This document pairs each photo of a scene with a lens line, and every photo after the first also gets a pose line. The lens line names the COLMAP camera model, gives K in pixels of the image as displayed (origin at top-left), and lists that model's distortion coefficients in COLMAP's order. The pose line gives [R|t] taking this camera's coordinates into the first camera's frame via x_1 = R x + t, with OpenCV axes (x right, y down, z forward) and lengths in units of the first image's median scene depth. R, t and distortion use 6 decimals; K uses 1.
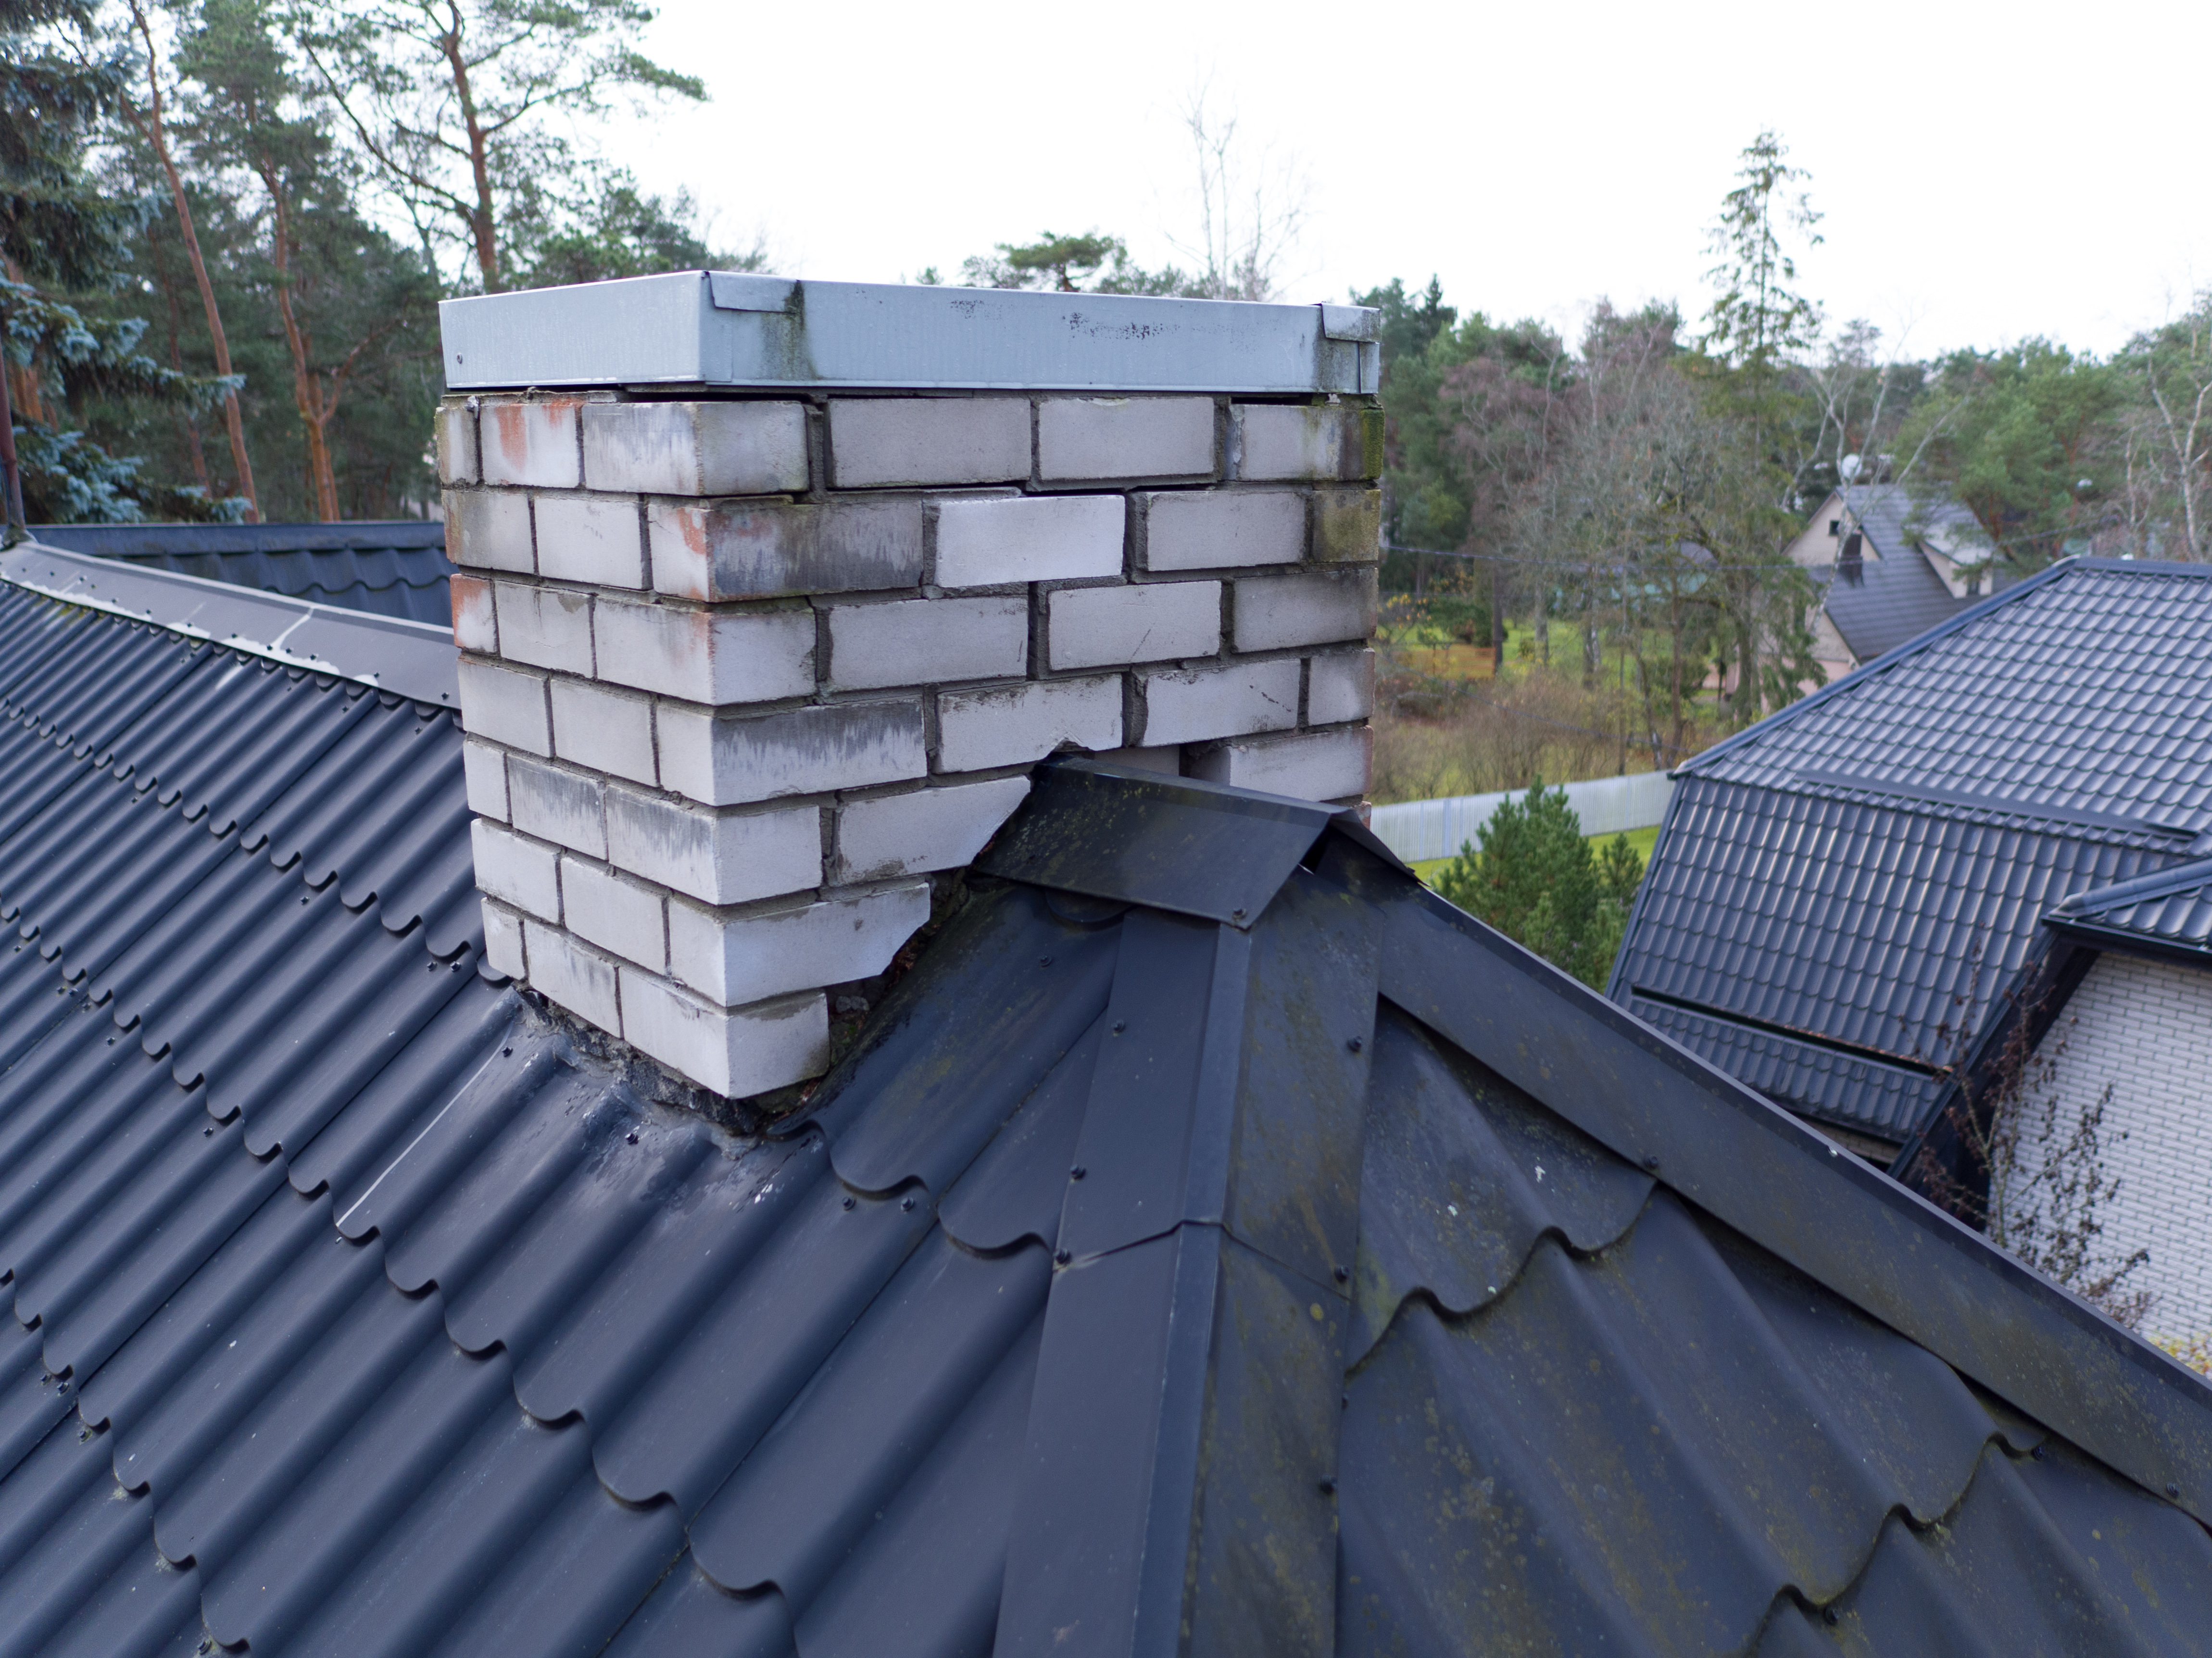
lens RADIAL K [[1958.6, 0, 1106.0], [0, 1958.6, 829.0], [0, 0, 1]] dist [-0.033096, 0.068256]
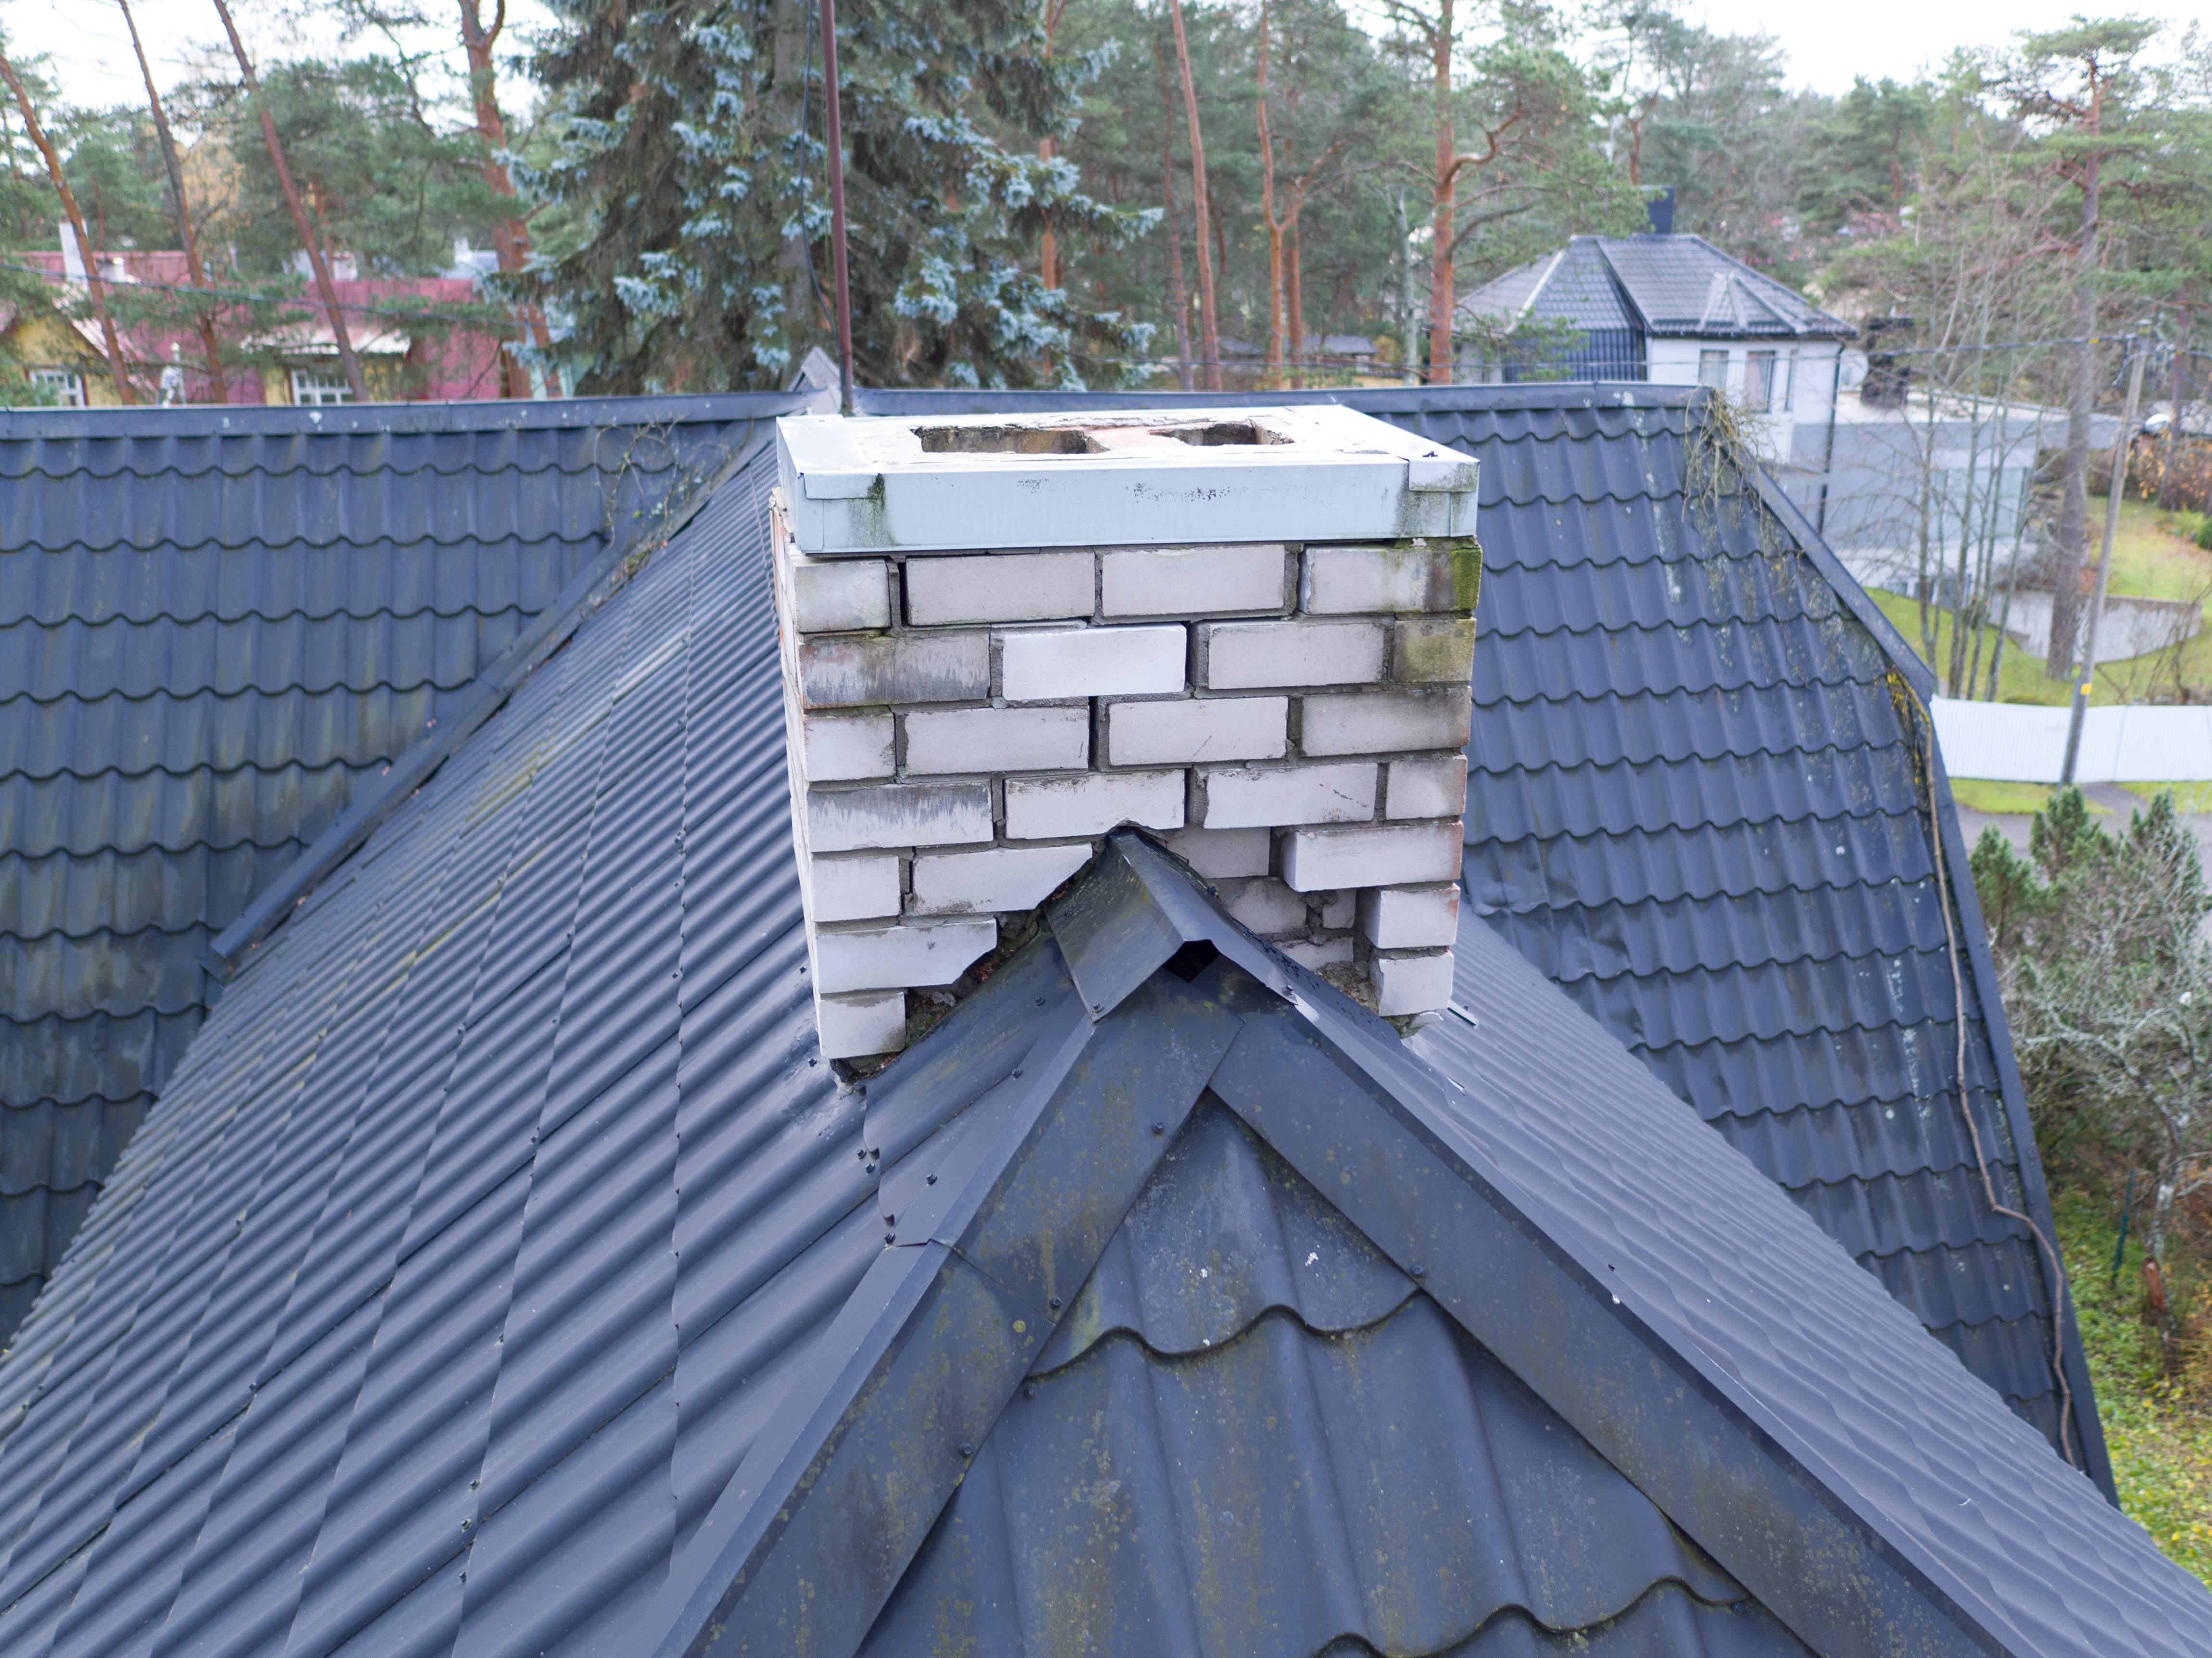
lens RADIAL K [[1949.5, 0, 1106.0], [0, 1949.5, 829.0], [0, 0, 1]] dist [-0.021245, -0.001382]
pose [[0.883053, 0.147414, -0.445519, 0.535366], [-0.099669, 0.986635, 0.128909, -0.203723], [0.458567, -0.069429, 0.885943, -0.102431]]
